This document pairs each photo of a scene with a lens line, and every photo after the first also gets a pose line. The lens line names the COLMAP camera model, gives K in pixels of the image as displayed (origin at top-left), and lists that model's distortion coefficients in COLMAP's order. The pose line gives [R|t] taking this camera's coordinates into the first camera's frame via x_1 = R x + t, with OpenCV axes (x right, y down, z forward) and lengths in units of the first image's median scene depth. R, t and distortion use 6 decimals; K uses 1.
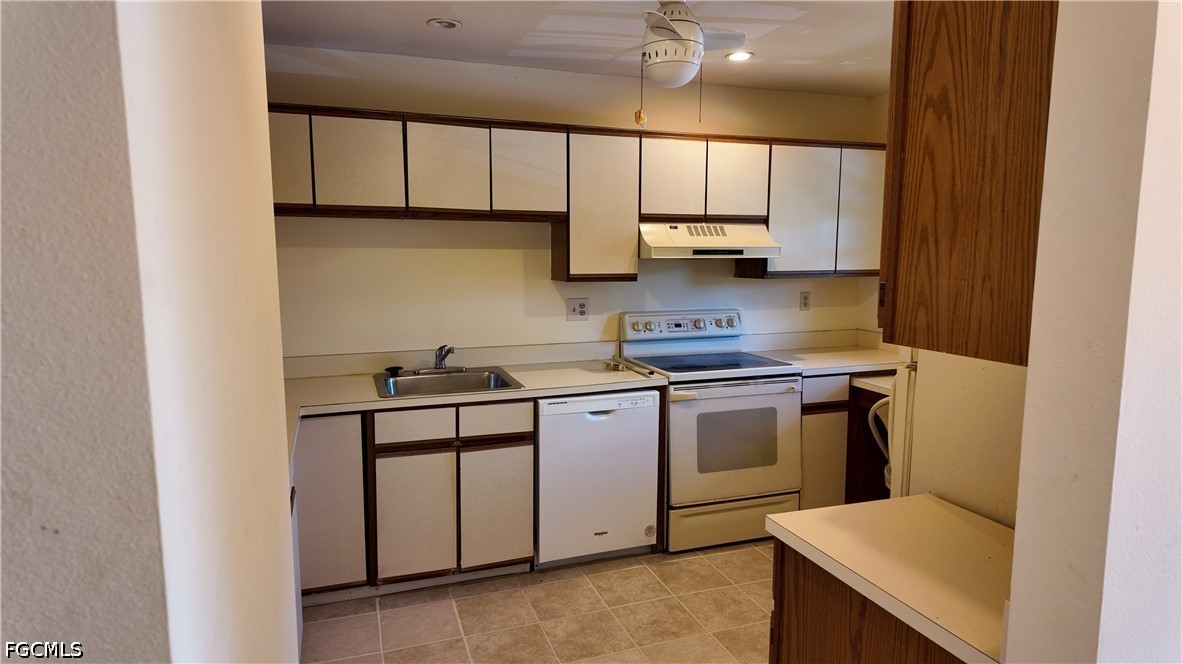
lens RADIAL K [[692.5, 0, 591.0], [0, 692.5, 332.0], [0, 0, 1]] dist [0.102204, -0.111579]
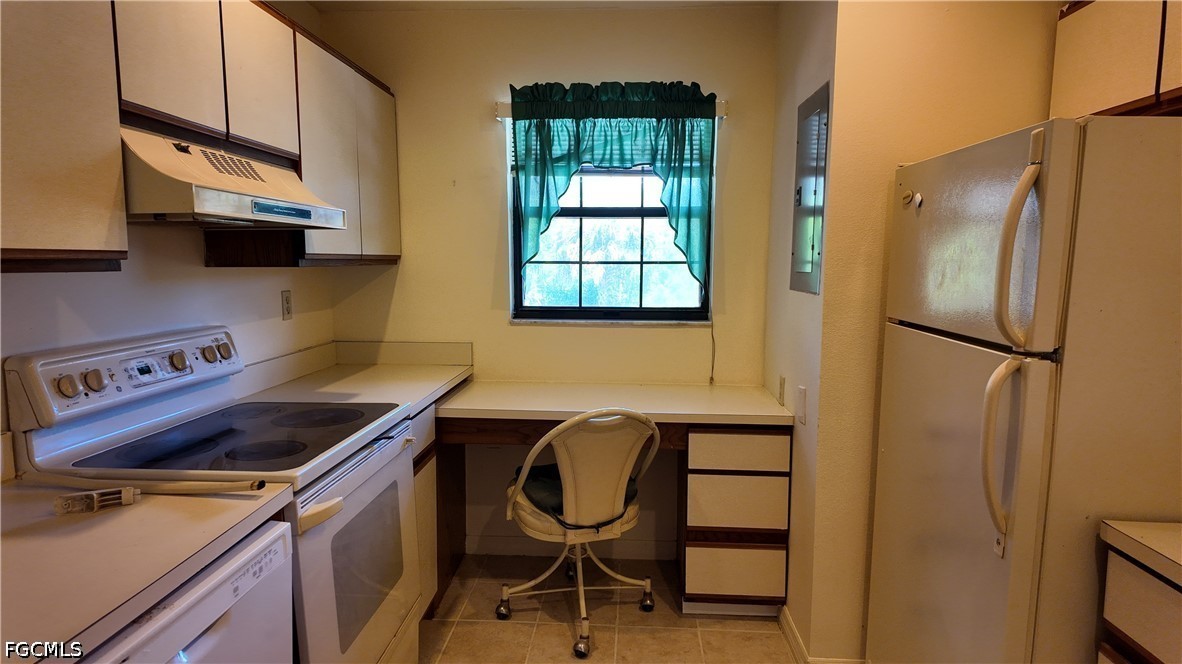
lens RADIAL K [[692.5, 0, 591.0], [0, 692.5, 332.0], [0, 0, 1]] dist [0.102204, -0.111579]
pose [[0.380498, -0.094465, 0.919944, -0.198276], [0.102976, 0.992911, 0.059366, -0.033187], [-0.919031, 0.072143, 0.387528, 0.565877]]
